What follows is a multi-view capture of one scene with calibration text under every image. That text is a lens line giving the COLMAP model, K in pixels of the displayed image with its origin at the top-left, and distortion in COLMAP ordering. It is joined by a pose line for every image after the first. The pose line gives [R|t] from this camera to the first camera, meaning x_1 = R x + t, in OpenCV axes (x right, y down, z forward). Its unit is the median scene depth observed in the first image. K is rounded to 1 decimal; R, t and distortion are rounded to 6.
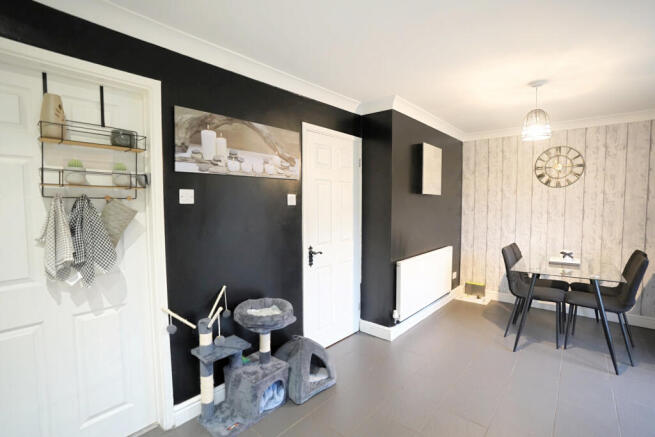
lens RADIAL K [[300.5, 0, 328.0], [0, 300.5, 217.9], [0, 0, 1]] dist [-0.043479, 0.001754]
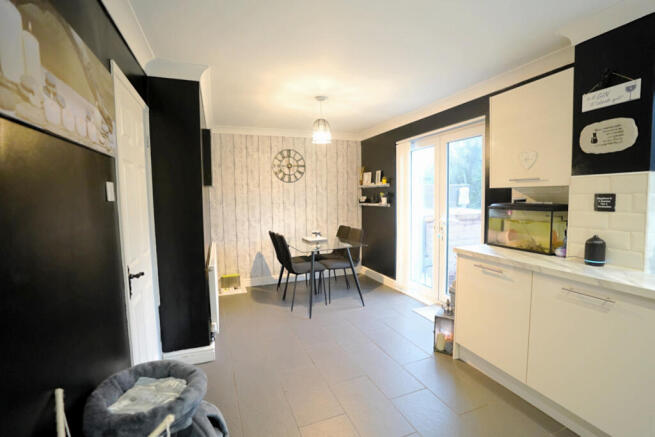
lens RADIAL K [[300.5, 0, 330.2], [0, 300.5, 218.0], [0, 0, 1]] dist [-0.043479, 0.001754]
pose [[0.459363, -0.076770, 0.884925, -0.281738], [0.061141, 0.996628, 0.054722, -0.013242], [-0.886142, 0.028968, 0.462507, 0.262725]]
